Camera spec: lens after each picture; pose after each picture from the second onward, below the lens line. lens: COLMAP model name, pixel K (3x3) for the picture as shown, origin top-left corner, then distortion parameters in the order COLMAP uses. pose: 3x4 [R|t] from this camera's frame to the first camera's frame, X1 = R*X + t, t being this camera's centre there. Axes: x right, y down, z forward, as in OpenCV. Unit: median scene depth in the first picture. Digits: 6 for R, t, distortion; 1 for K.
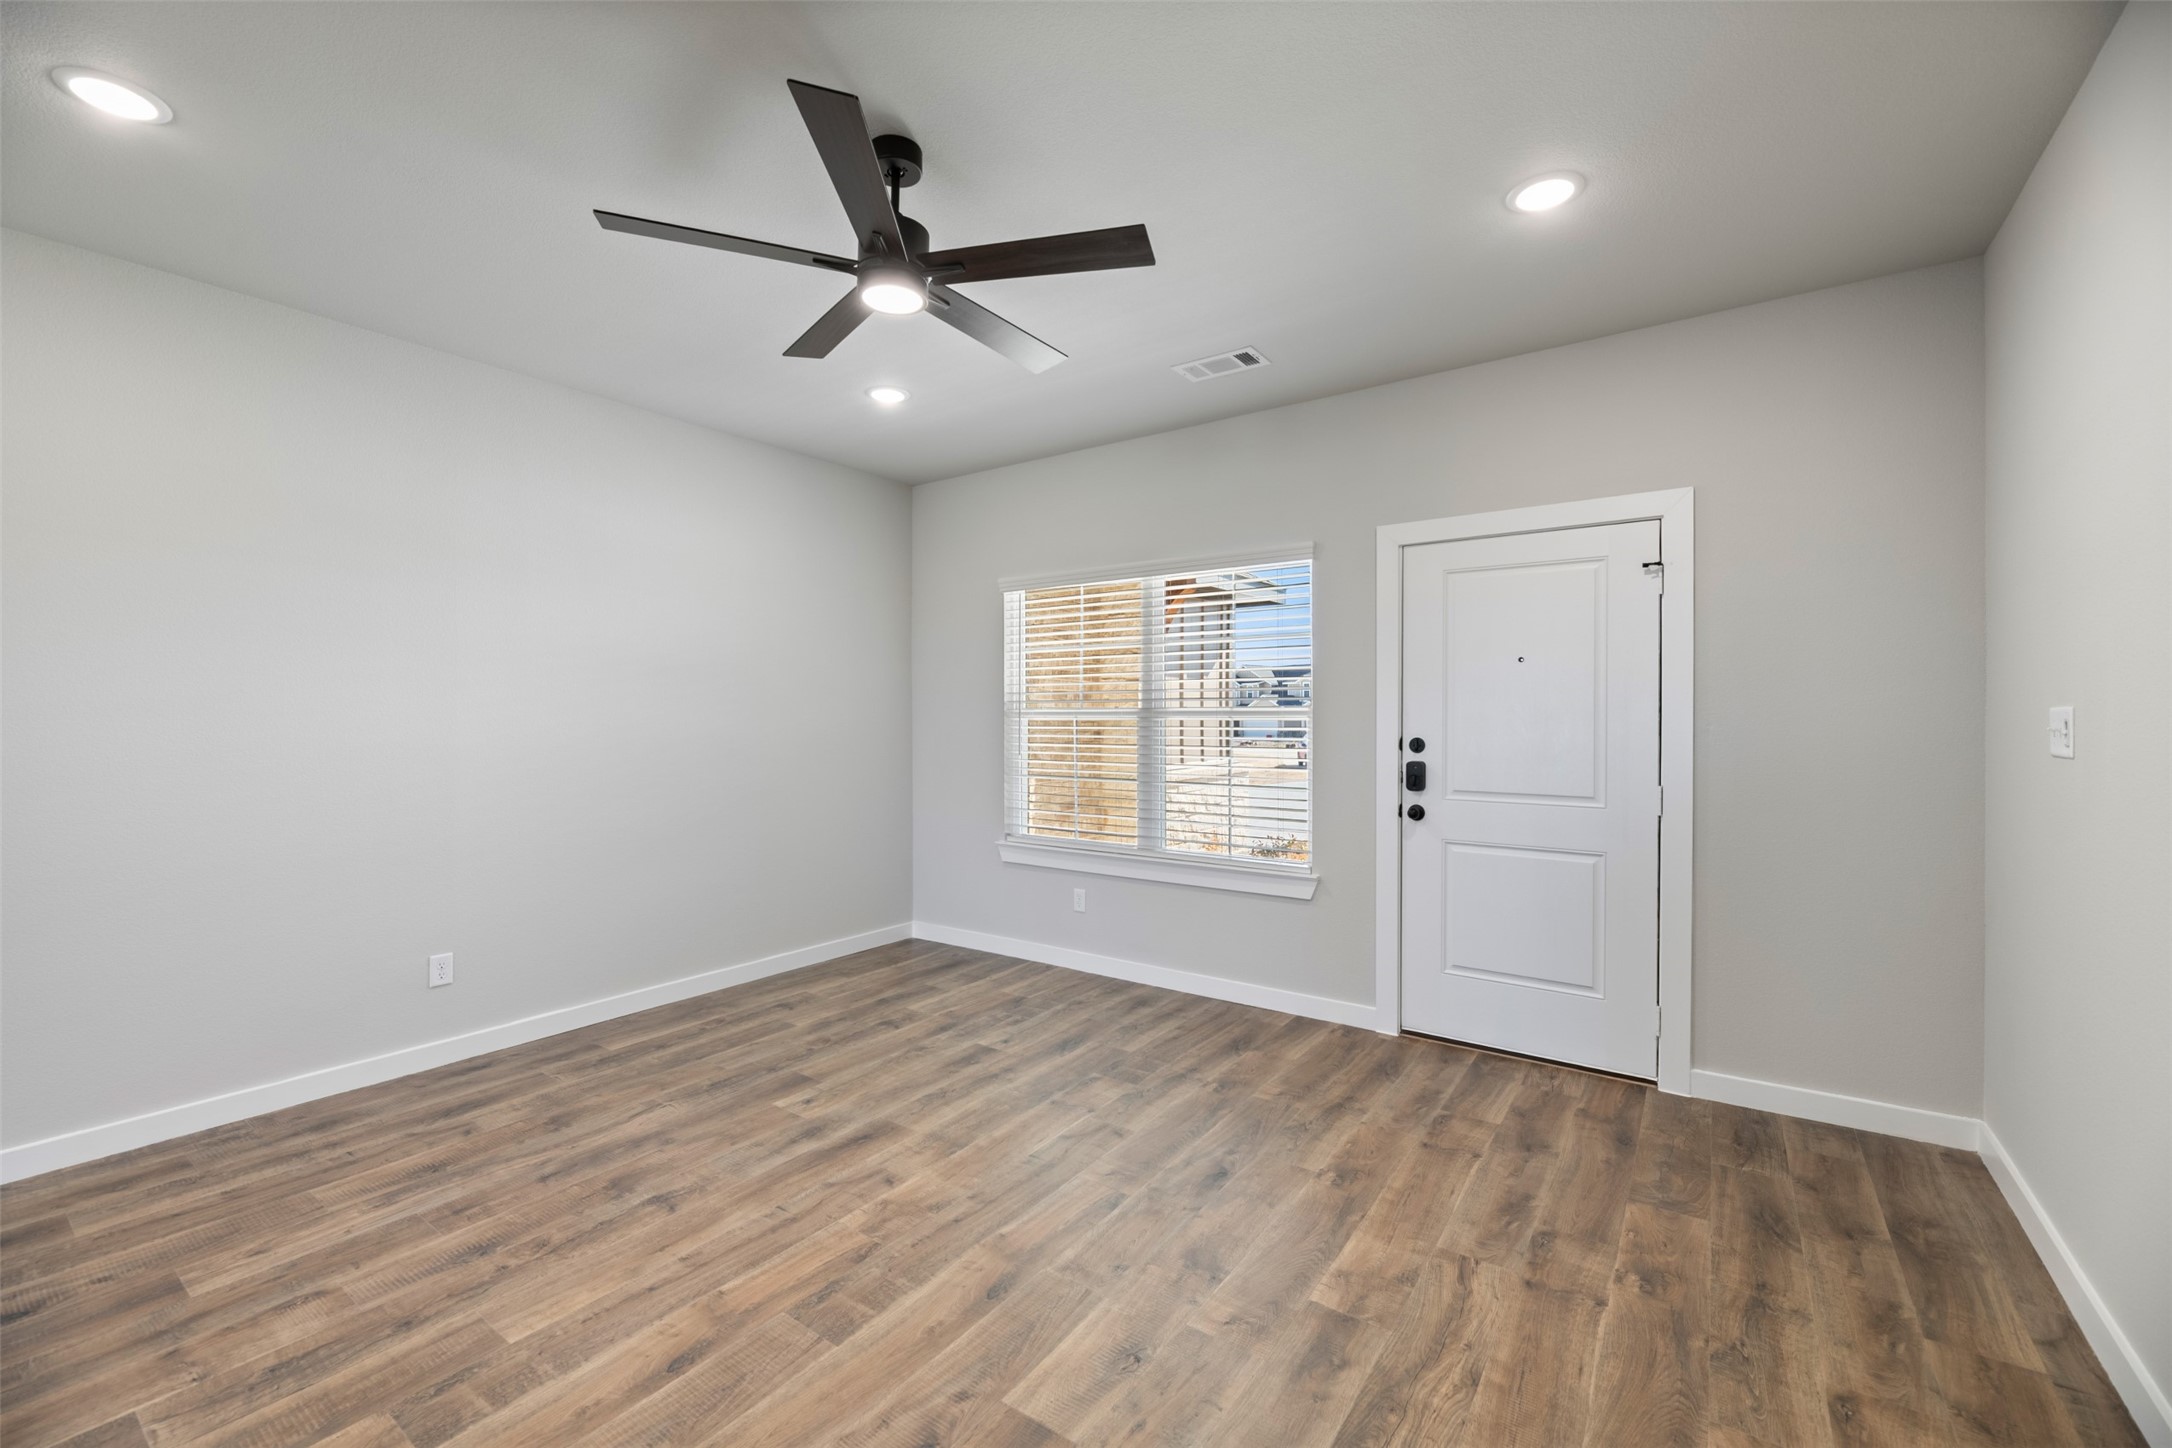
lens RADIAL K [[875.9, 0, 1086.0], [0, 875.9, 718.2], [0, 0, 1]] dist [0.001436, -0.003955]
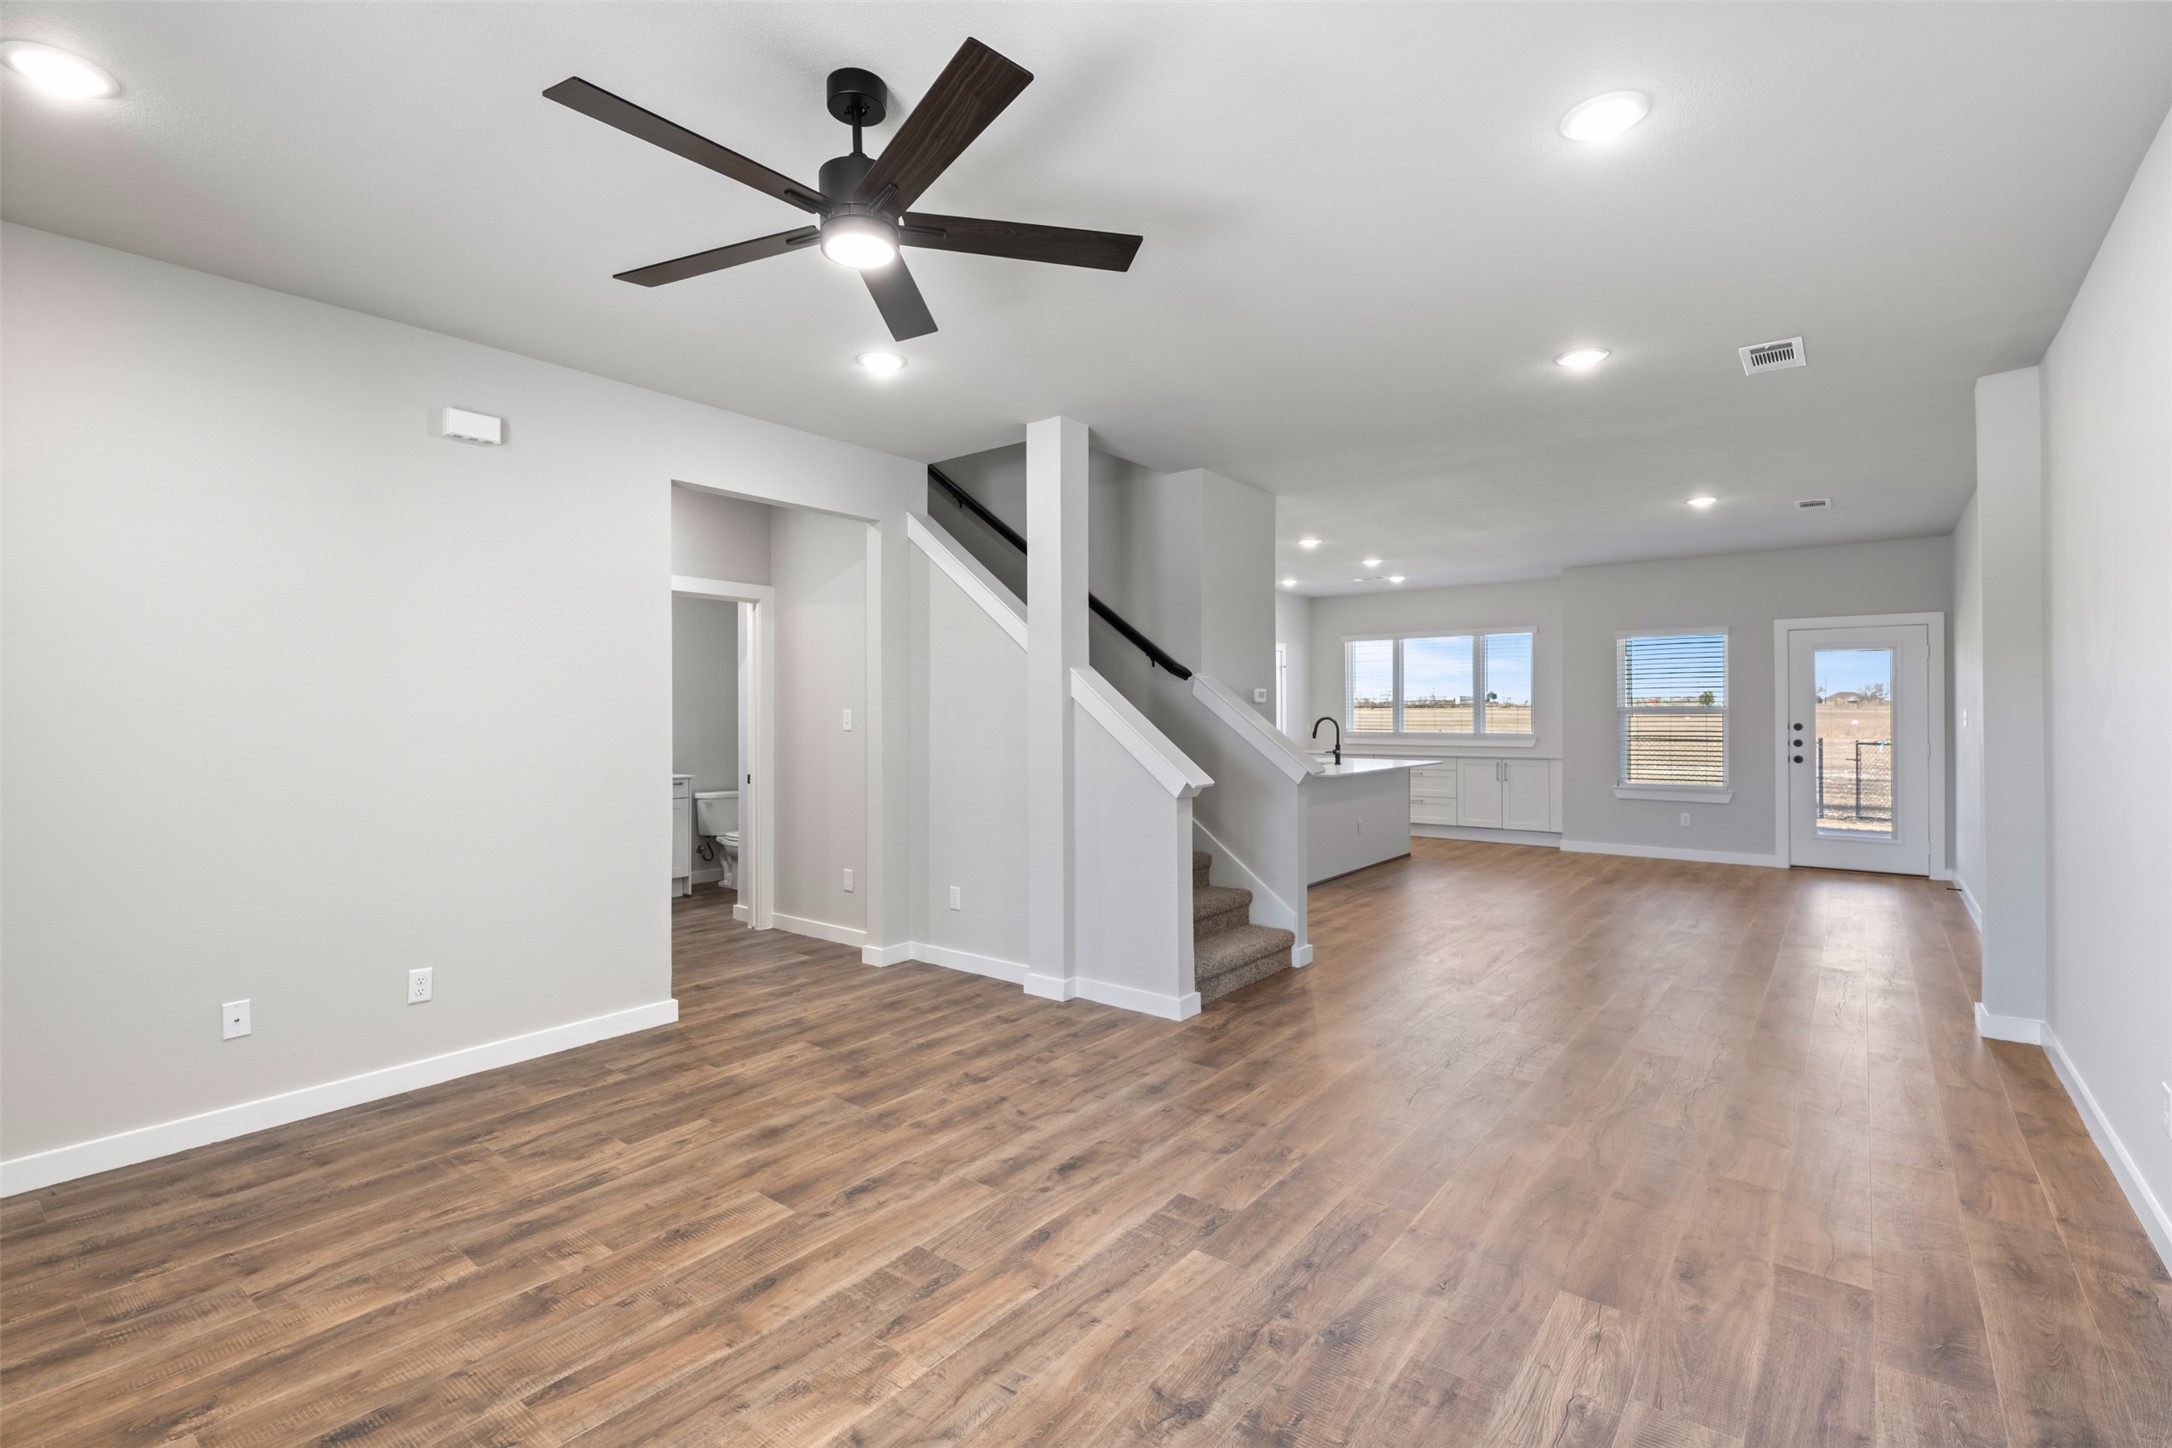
lens RADIAL K [[970.4, 0, 1085.3], [0, 970.4, 712.7], [0, 0, 1]] dist [-0.004355, 0.001321]
pose [[-0.998694, 0.004202, 0.050912, -0.520400], [0.004314, 0.999989, 0.002082, -0.004958], [-0.050902, 0.002299, -0.998701, 2.056208]]
